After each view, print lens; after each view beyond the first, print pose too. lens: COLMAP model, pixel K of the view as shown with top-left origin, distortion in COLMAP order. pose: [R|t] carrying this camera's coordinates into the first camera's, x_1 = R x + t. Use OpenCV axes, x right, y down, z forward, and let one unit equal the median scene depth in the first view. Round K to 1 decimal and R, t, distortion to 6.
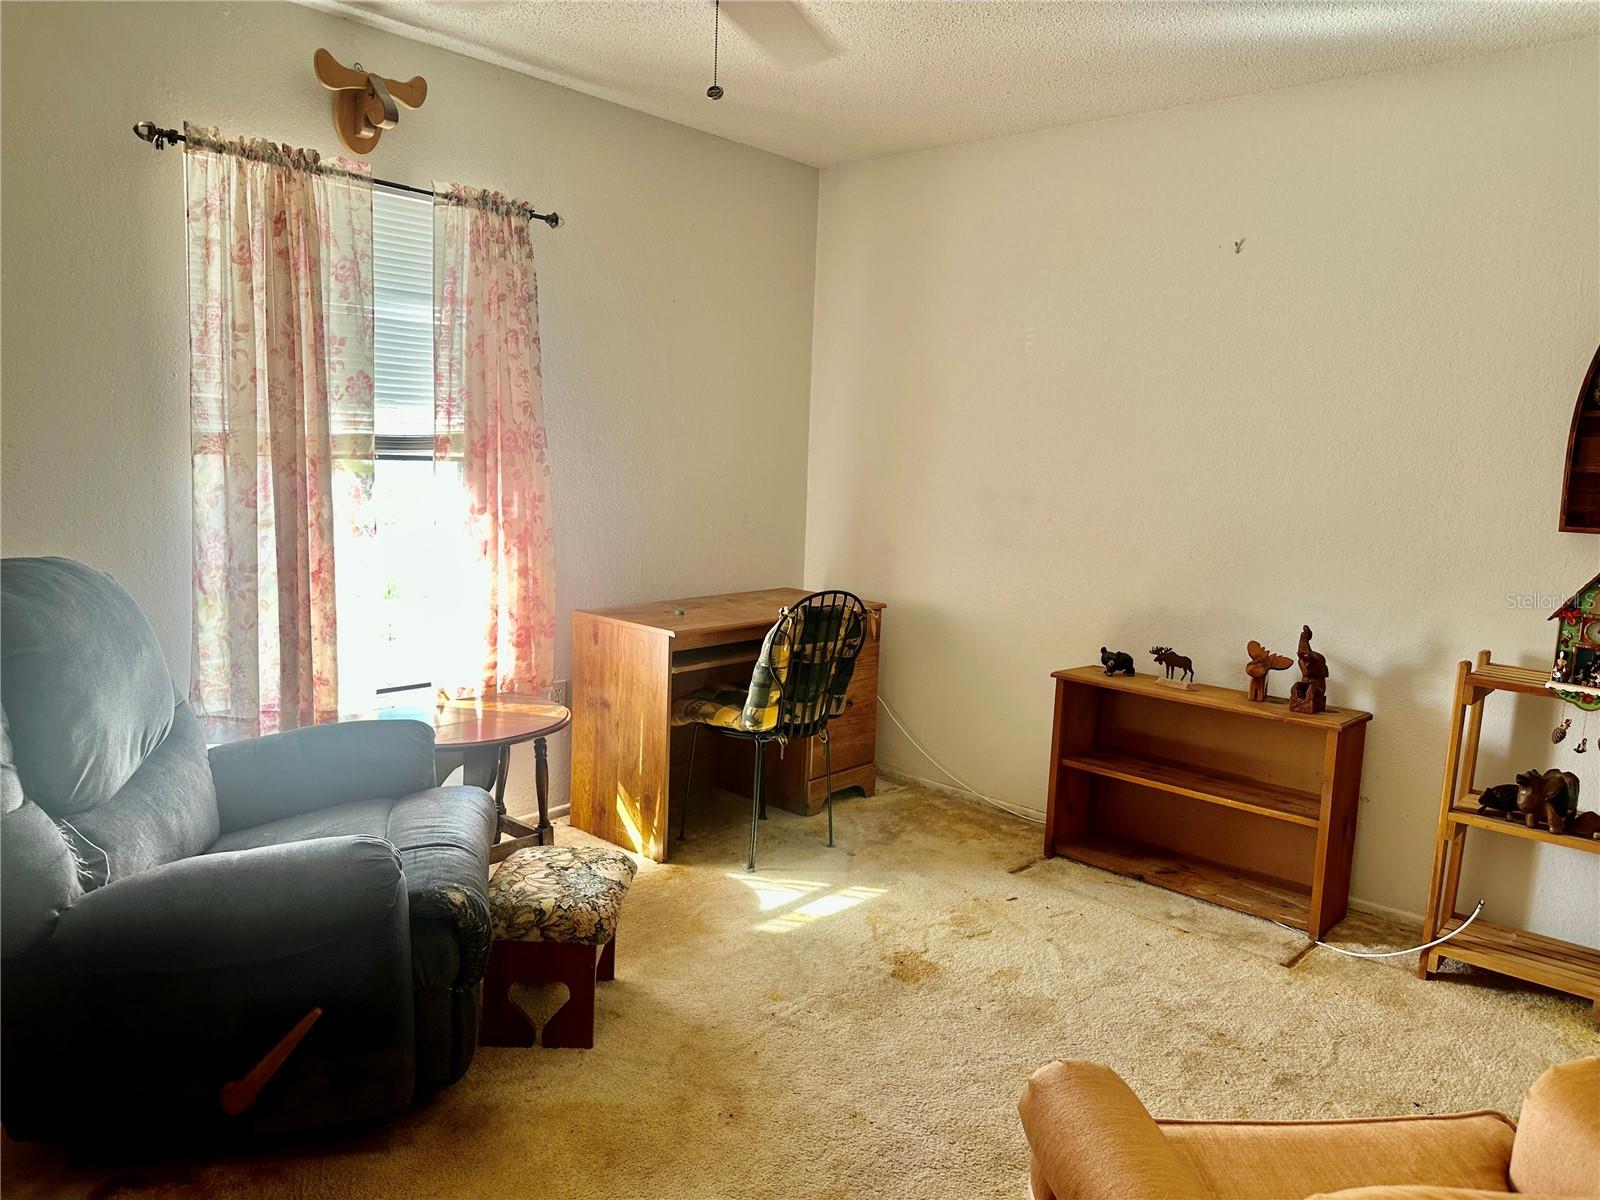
lens RADIAL K [[1107.8, 0, 801.6], [0, 1107.8, 603.3], [0, 0, 1]] dist [0.073564, -0.104151]
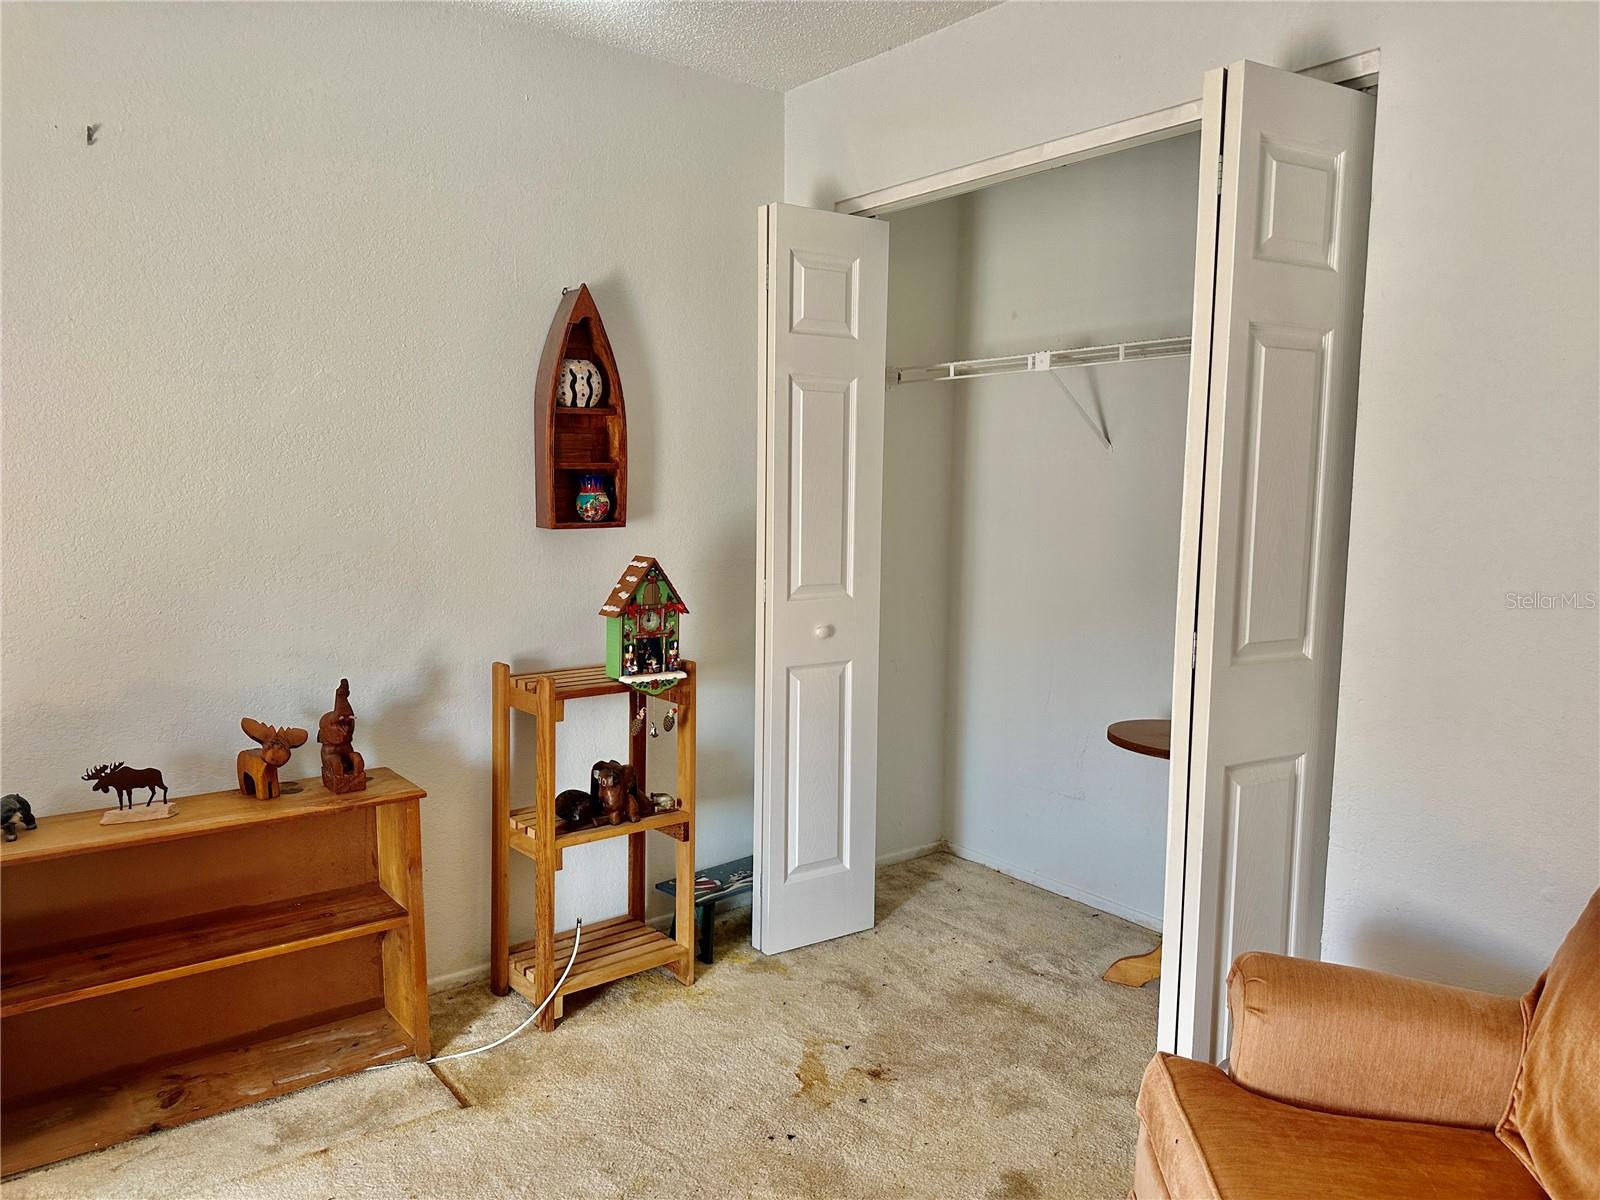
lens RADIAL K [[1112.6, 0, 796.0], [0, 1112.6, 604.2], [0, 0, 1]] dist [0.053325, -0.058731]
pose [[0.192512, -0.144886, 0.970540, -0.208891], [0.137825, 0.983228, 0.119442, -0.074164], [-0.971567, 0.110771, 0.209252, 0.509205]]
